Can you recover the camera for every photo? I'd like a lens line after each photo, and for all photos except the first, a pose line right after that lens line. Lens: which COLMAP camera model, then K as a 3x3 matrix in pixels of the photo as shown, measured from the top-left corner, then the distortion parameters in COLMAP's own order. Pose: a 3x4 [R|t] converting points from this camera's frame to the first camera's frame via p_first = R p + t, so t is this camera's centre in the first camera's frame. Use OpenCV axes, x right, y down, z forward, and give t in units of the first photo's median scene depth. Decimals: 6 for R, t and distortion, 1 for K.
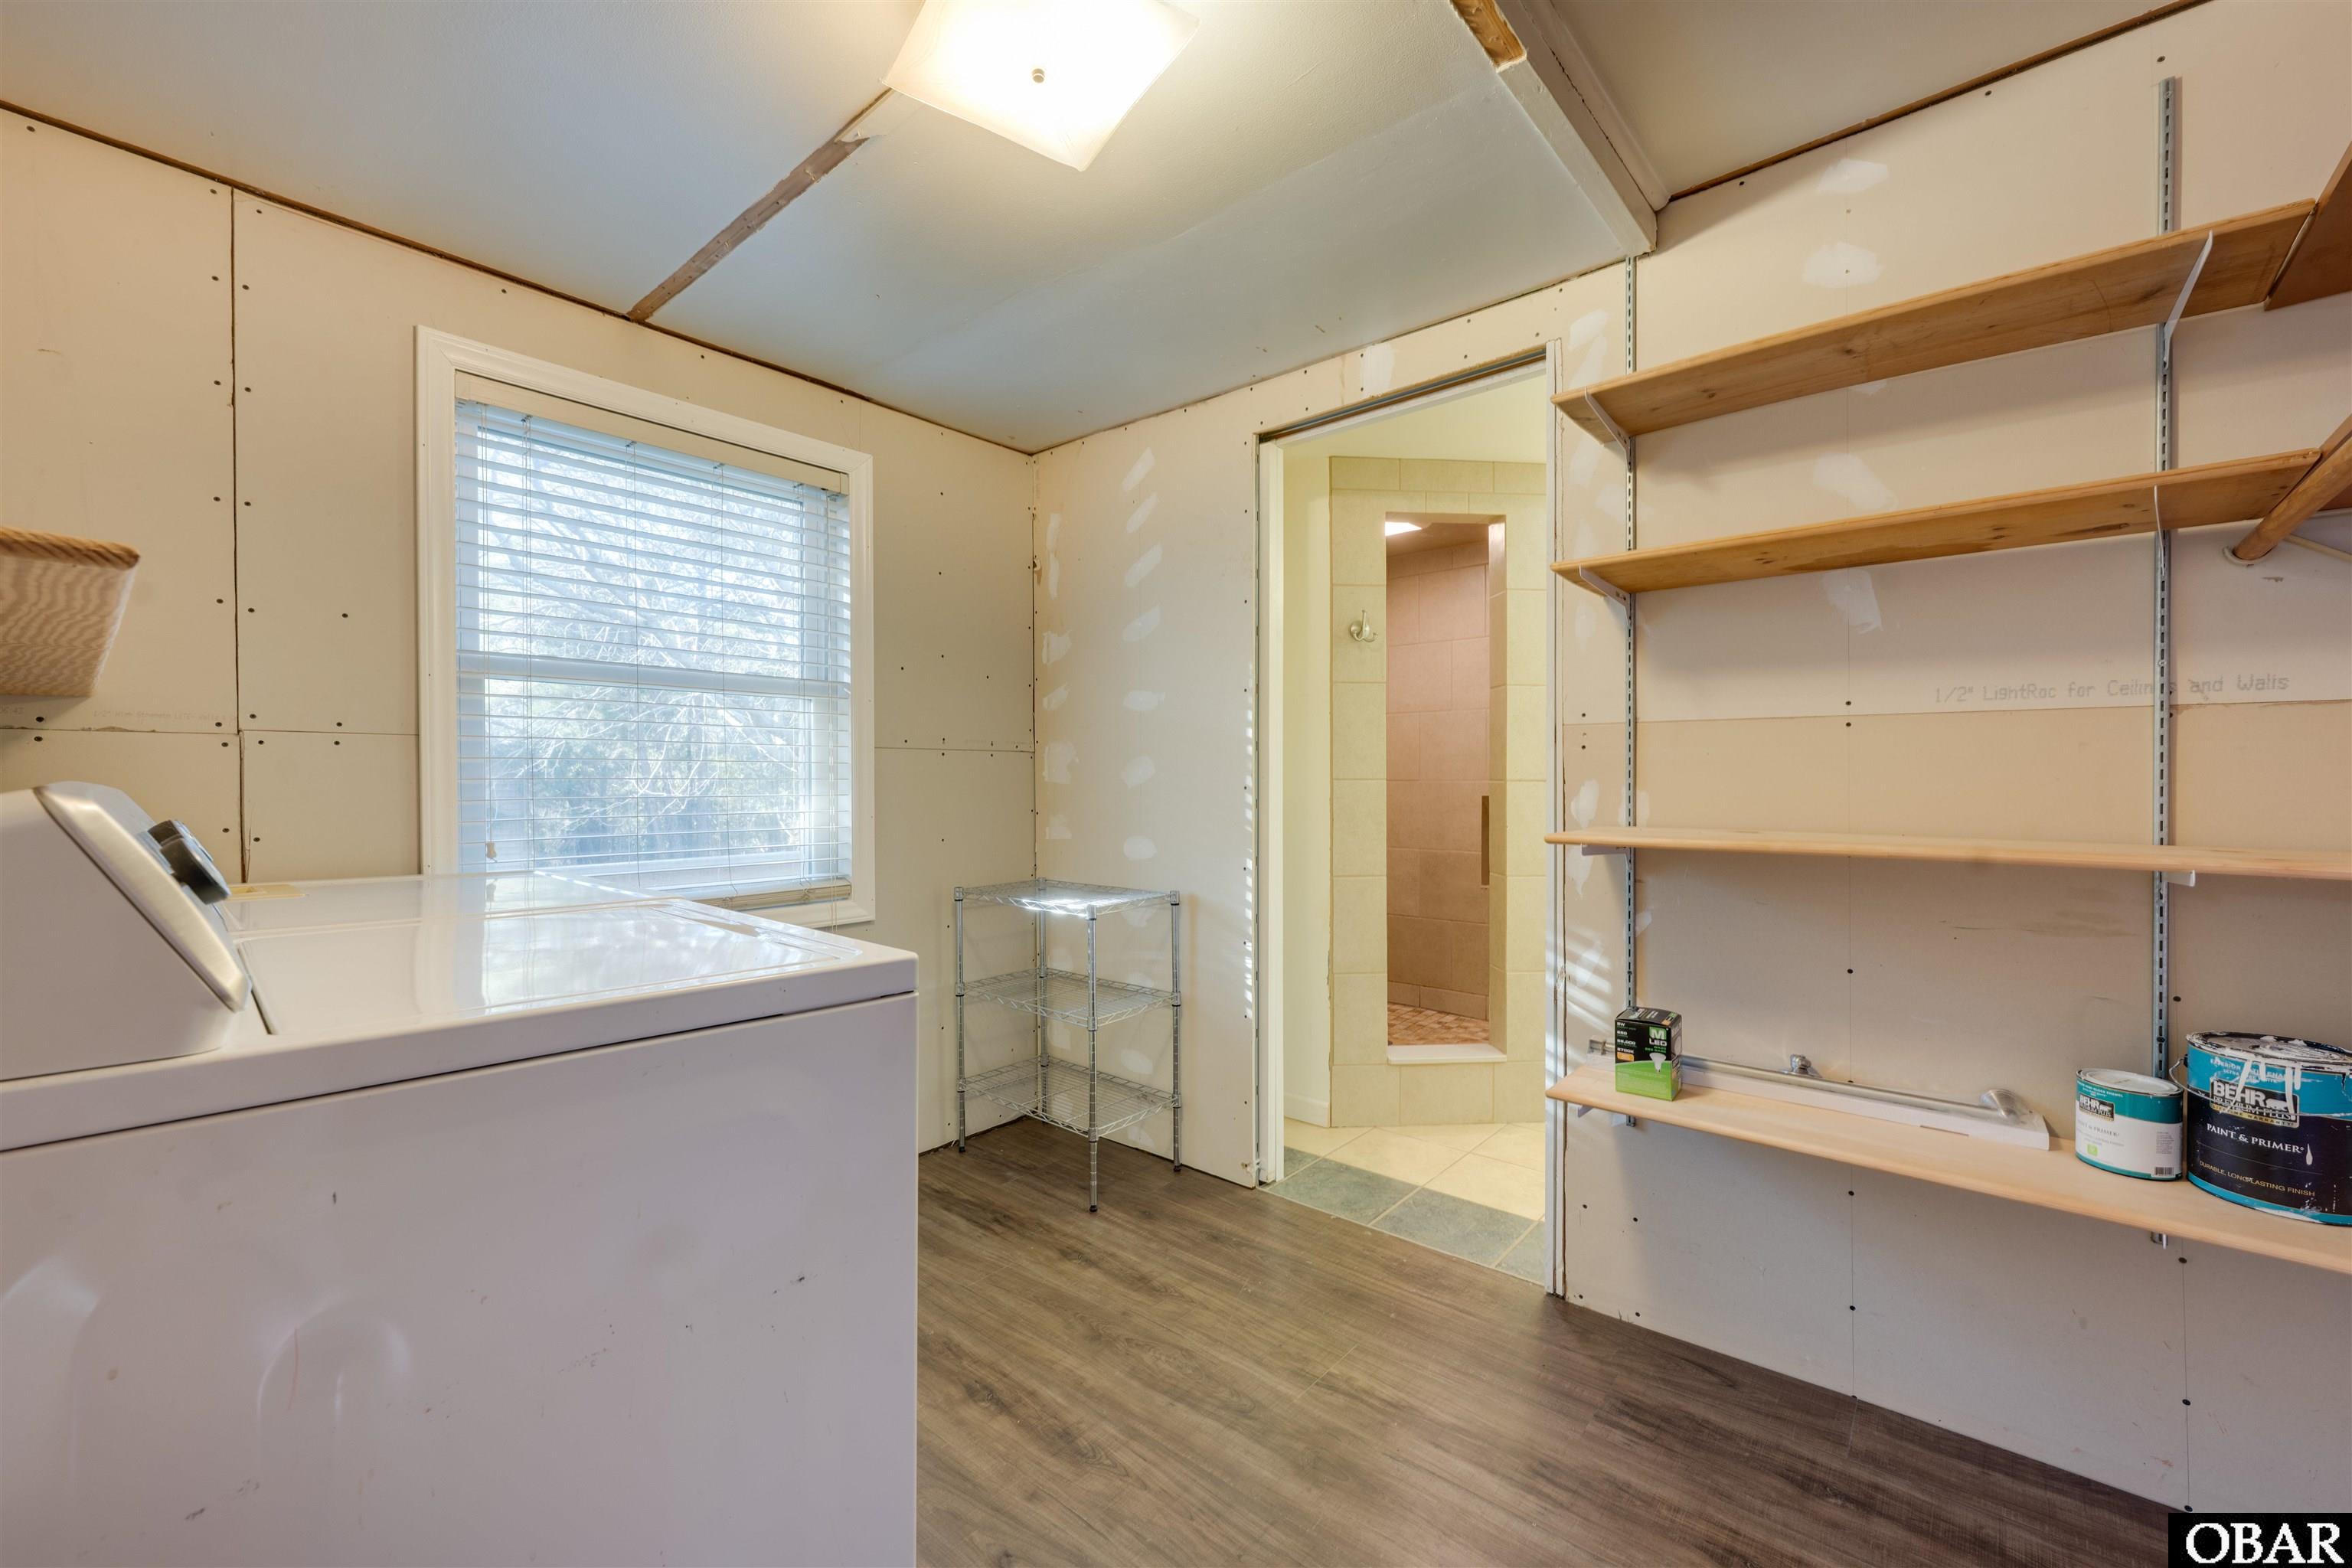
lens RADIAL K [[935.0, 0, 1173.1], [0, 935.0, 784.3], [0, 0, 1]] dist [-0.003552, -0.000487]
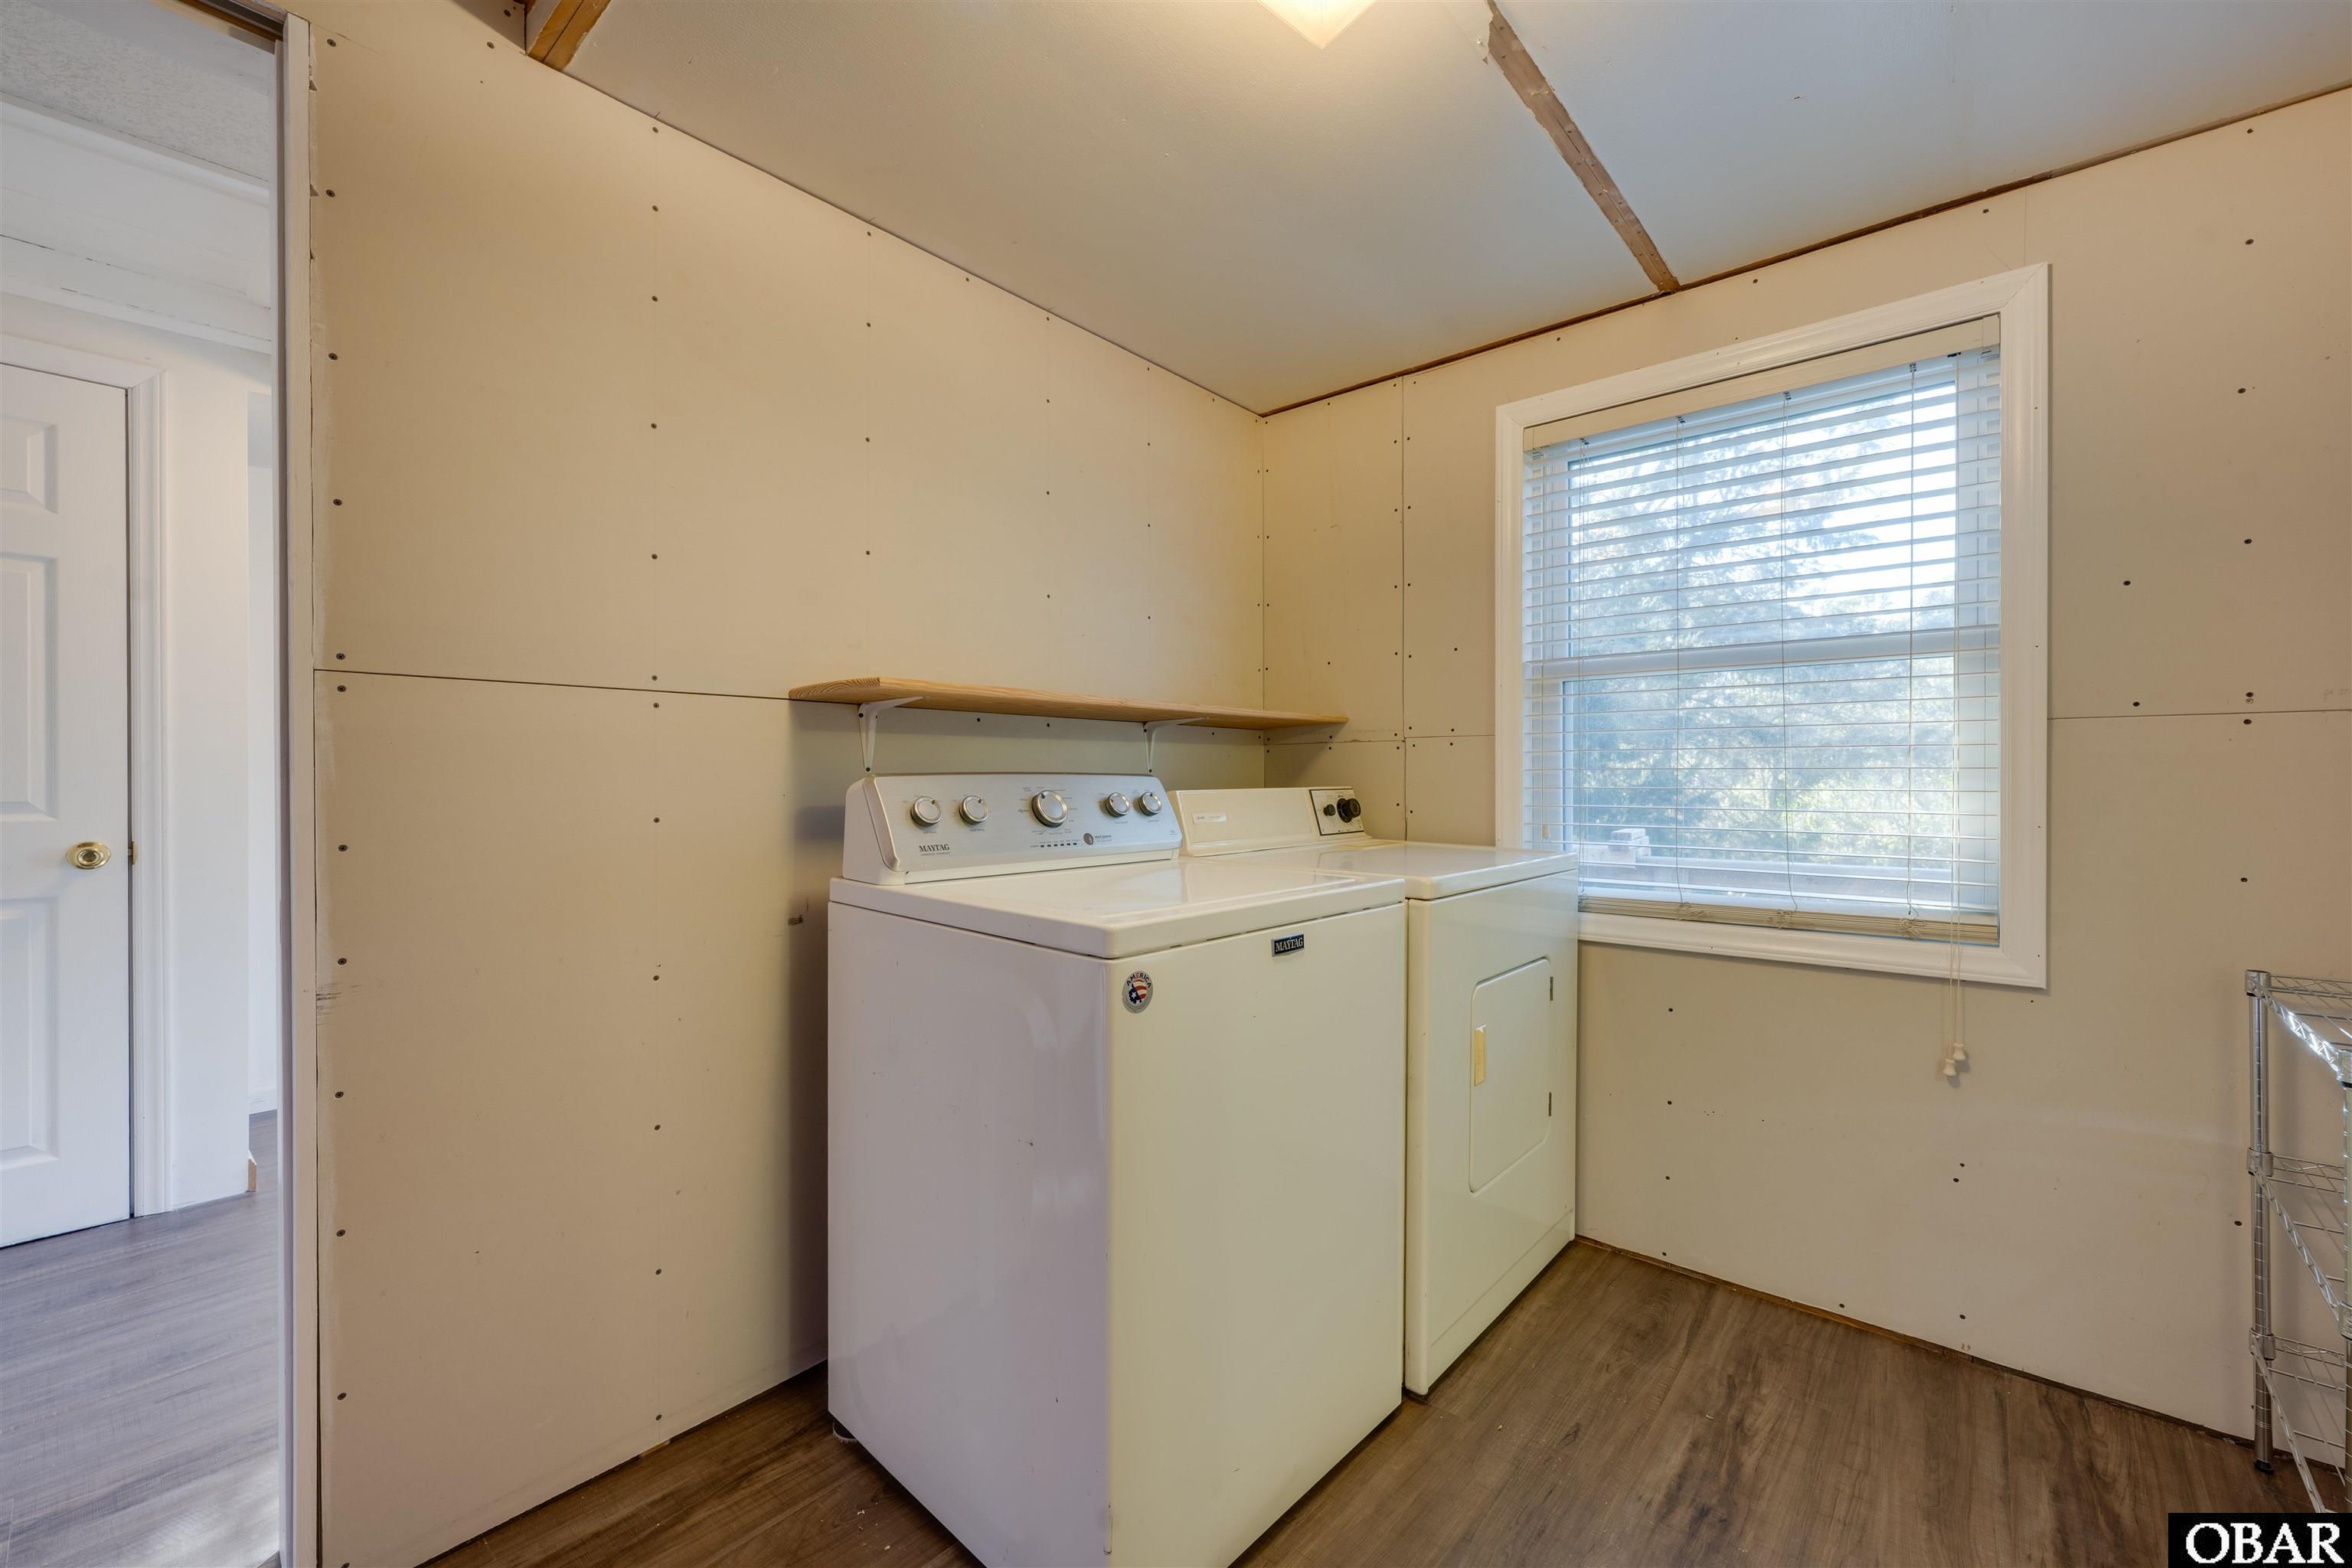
lens RADIAL K [[935.0, 0, 1167.6], [0, 935.0, 781.1], [0, 0, 1]] dist [-0.003552, -0.000487]
pose [[-0.014885, 0.008485, -0.999853, 0.366321], [-0.001721, 0.999962, 0.008512, -0.000930], [0.999888, 0.001847, -0.014870, 0.465485]]
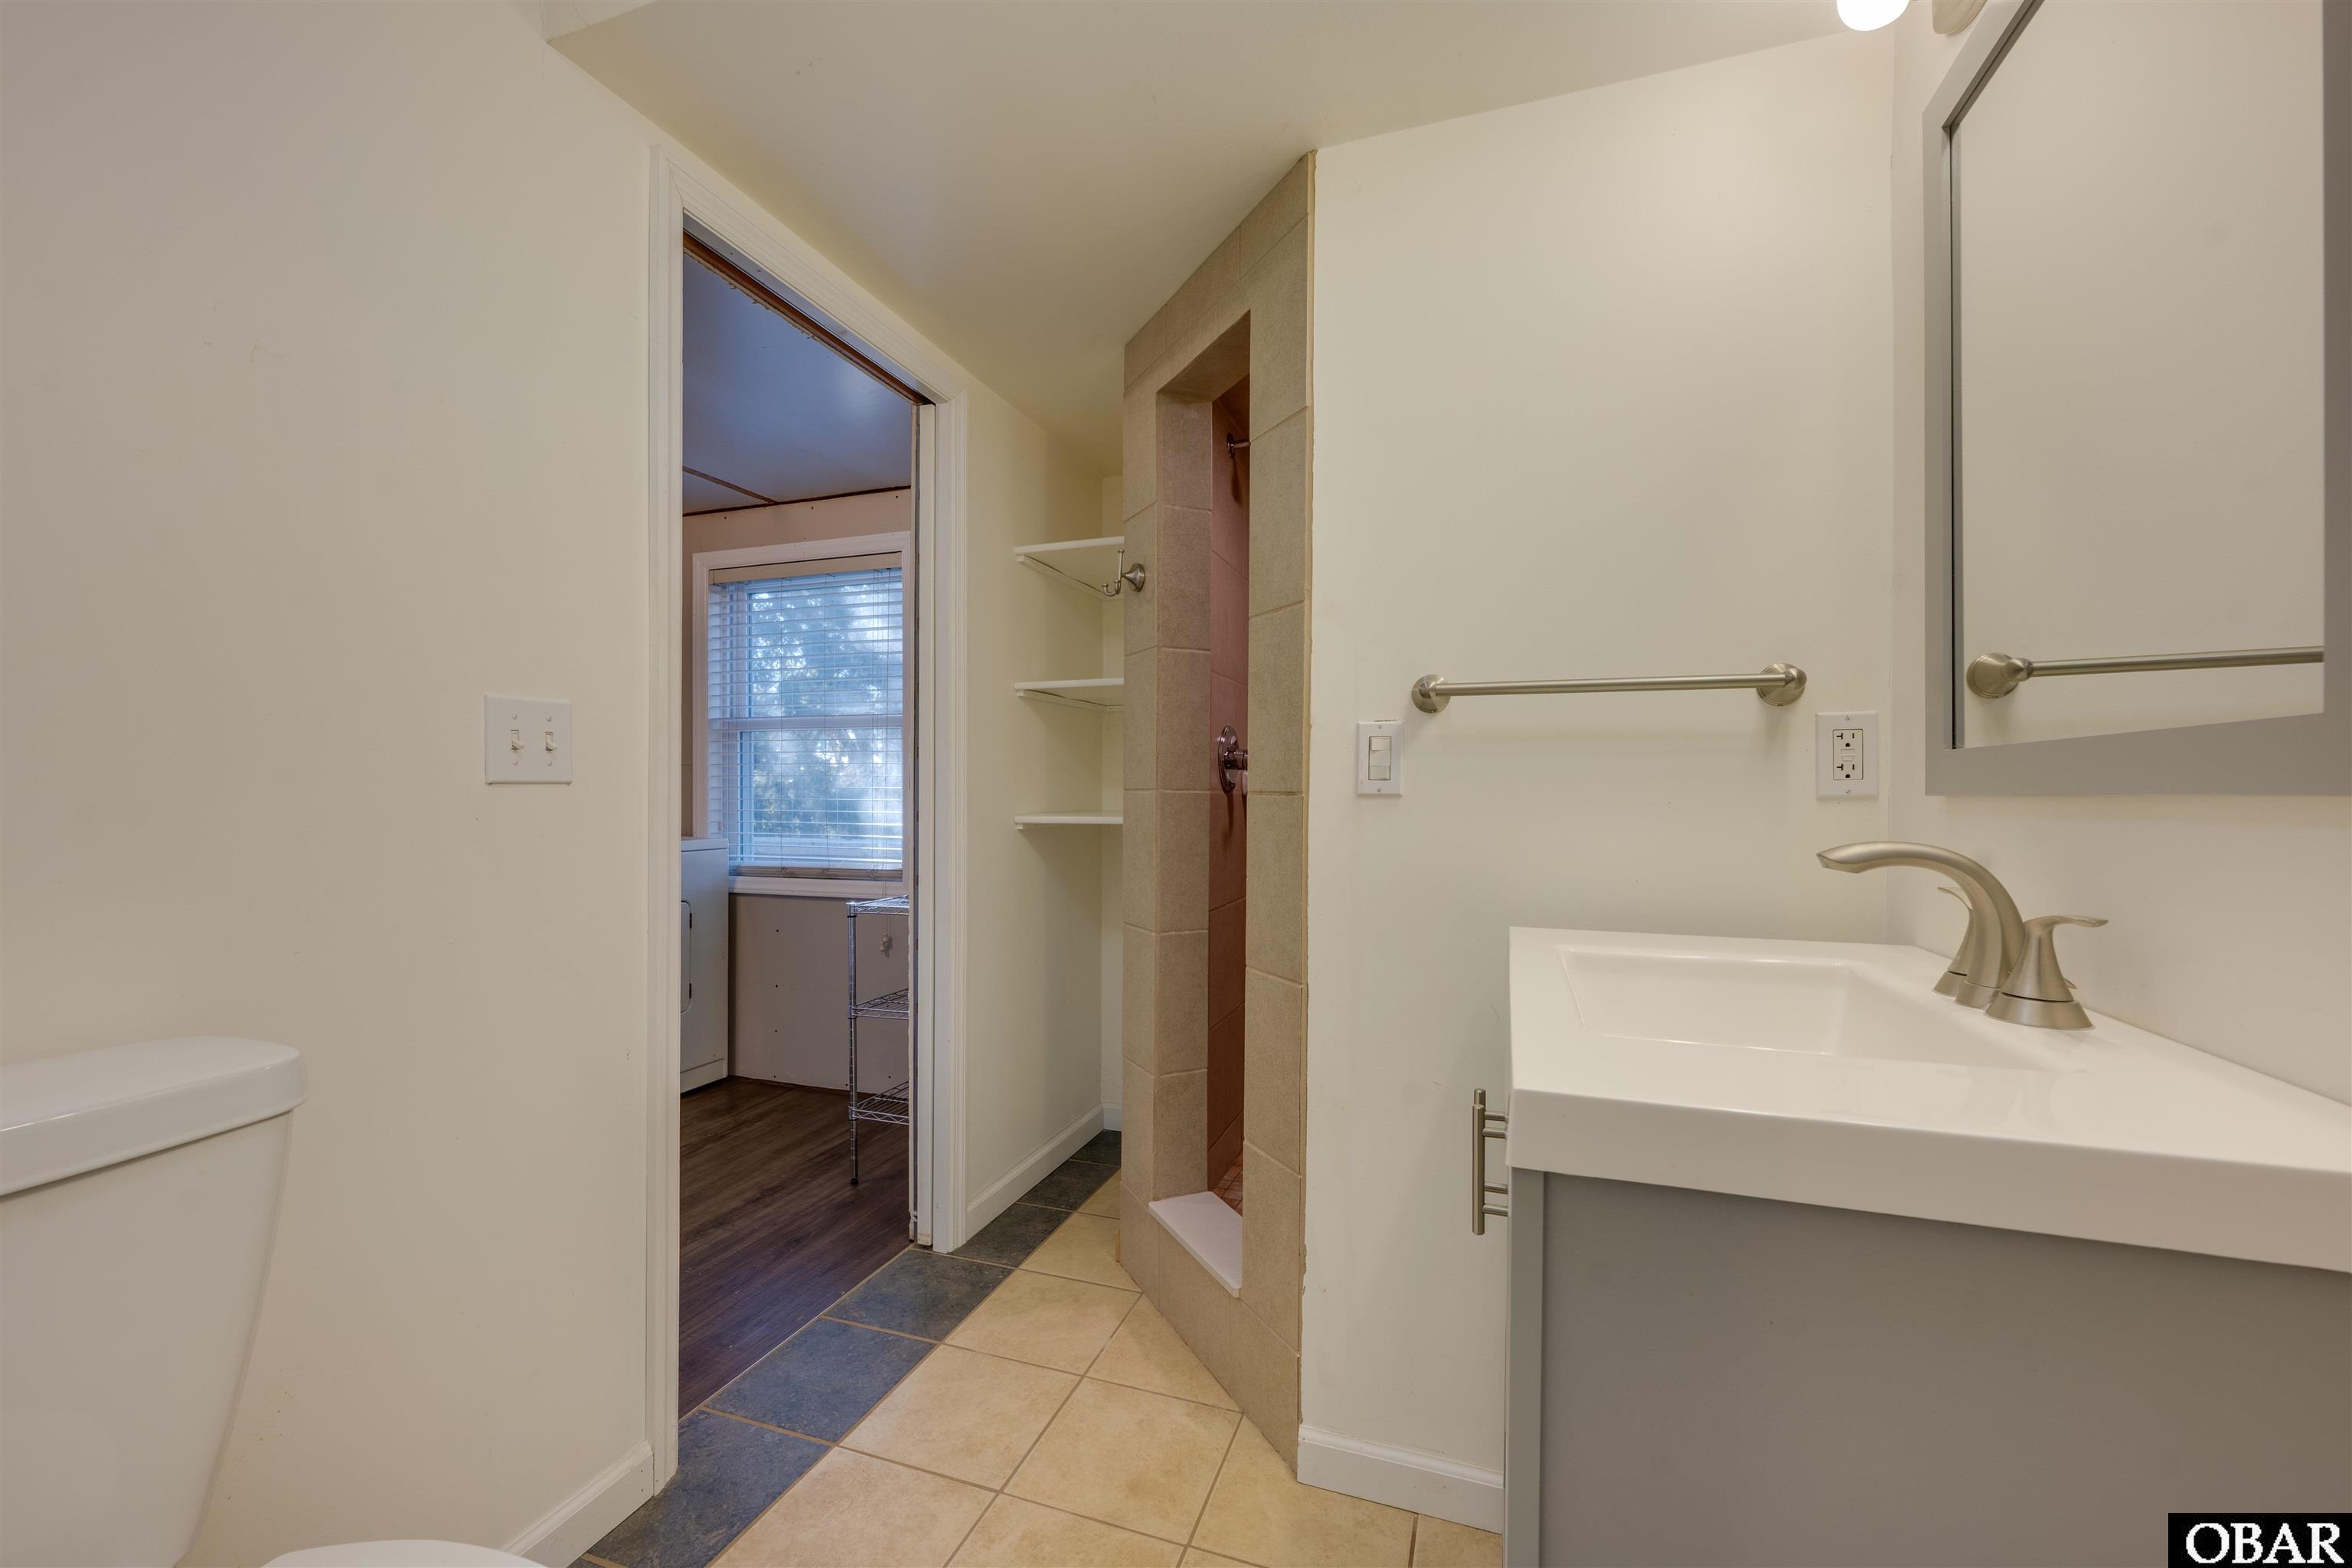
lens RADIAL K [[935.0, 0, 1176.1], [0, 935.0, 794.5], [0, 0, 1]] dist [-0.003552, -0.000487]
pose [[0.371010, 0.012089, -0.928550, 1.112747], [-0.008298, 0.999919, 0.009703, -0.015146], [0.928592, 0.004105, 0.371080, 0.979482]]
